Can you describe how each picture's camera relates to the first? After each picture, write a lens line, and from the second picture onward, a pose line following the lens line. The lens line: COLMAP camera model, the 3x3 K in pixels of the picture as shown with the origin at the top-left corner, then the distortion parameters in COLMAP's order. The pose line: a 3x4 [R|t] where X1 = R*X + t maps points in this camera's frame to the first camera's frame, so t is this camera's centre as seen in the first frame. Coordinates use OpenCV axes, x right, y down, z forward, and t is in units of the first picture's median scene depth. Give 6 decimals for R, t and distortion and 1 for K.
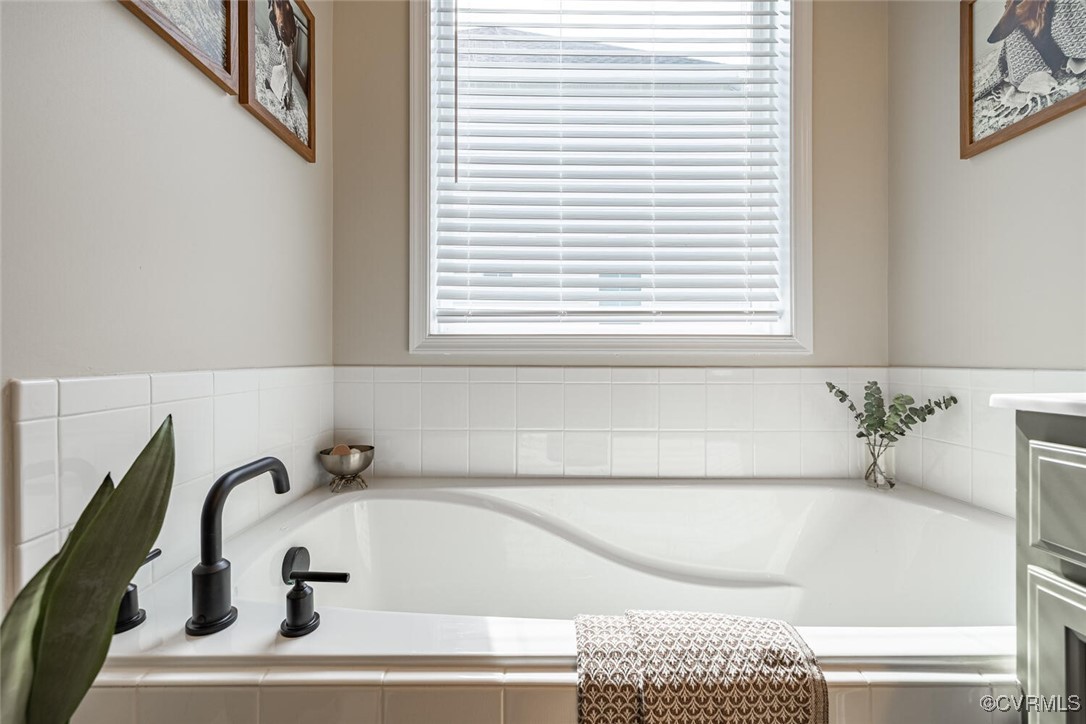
lens RADIAL K [[453.3, 0, 538.8], [0, 453.3, 360.4], [0, 0, 1]] dist [0.002262, -0.000079]
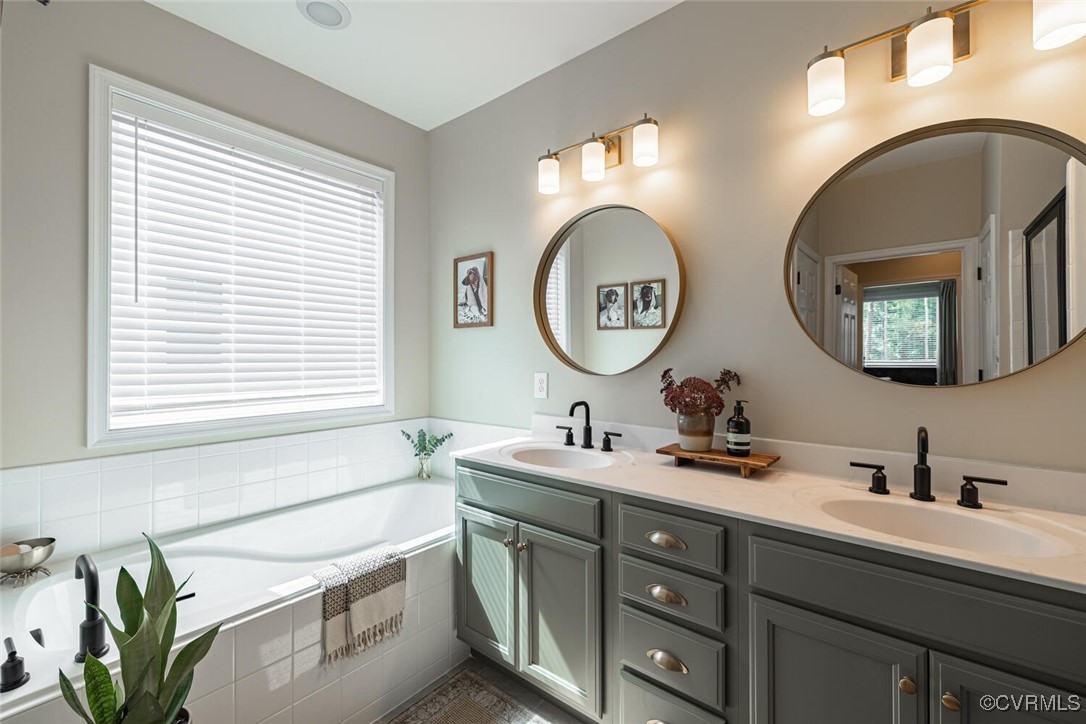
lens RADIAL K [[453.3, 0, 543.2], [0, 453.3, 355.9], [0, 0, 1]] dist [0.002262, -0.000079]
pose [[0.632016, 0.003780, 0.774946, -0.495875], [-0.000991, 0.999991, -0.004070, -0.273614], [-0.774954, 0.001804, 0.632015, -0.709743]]
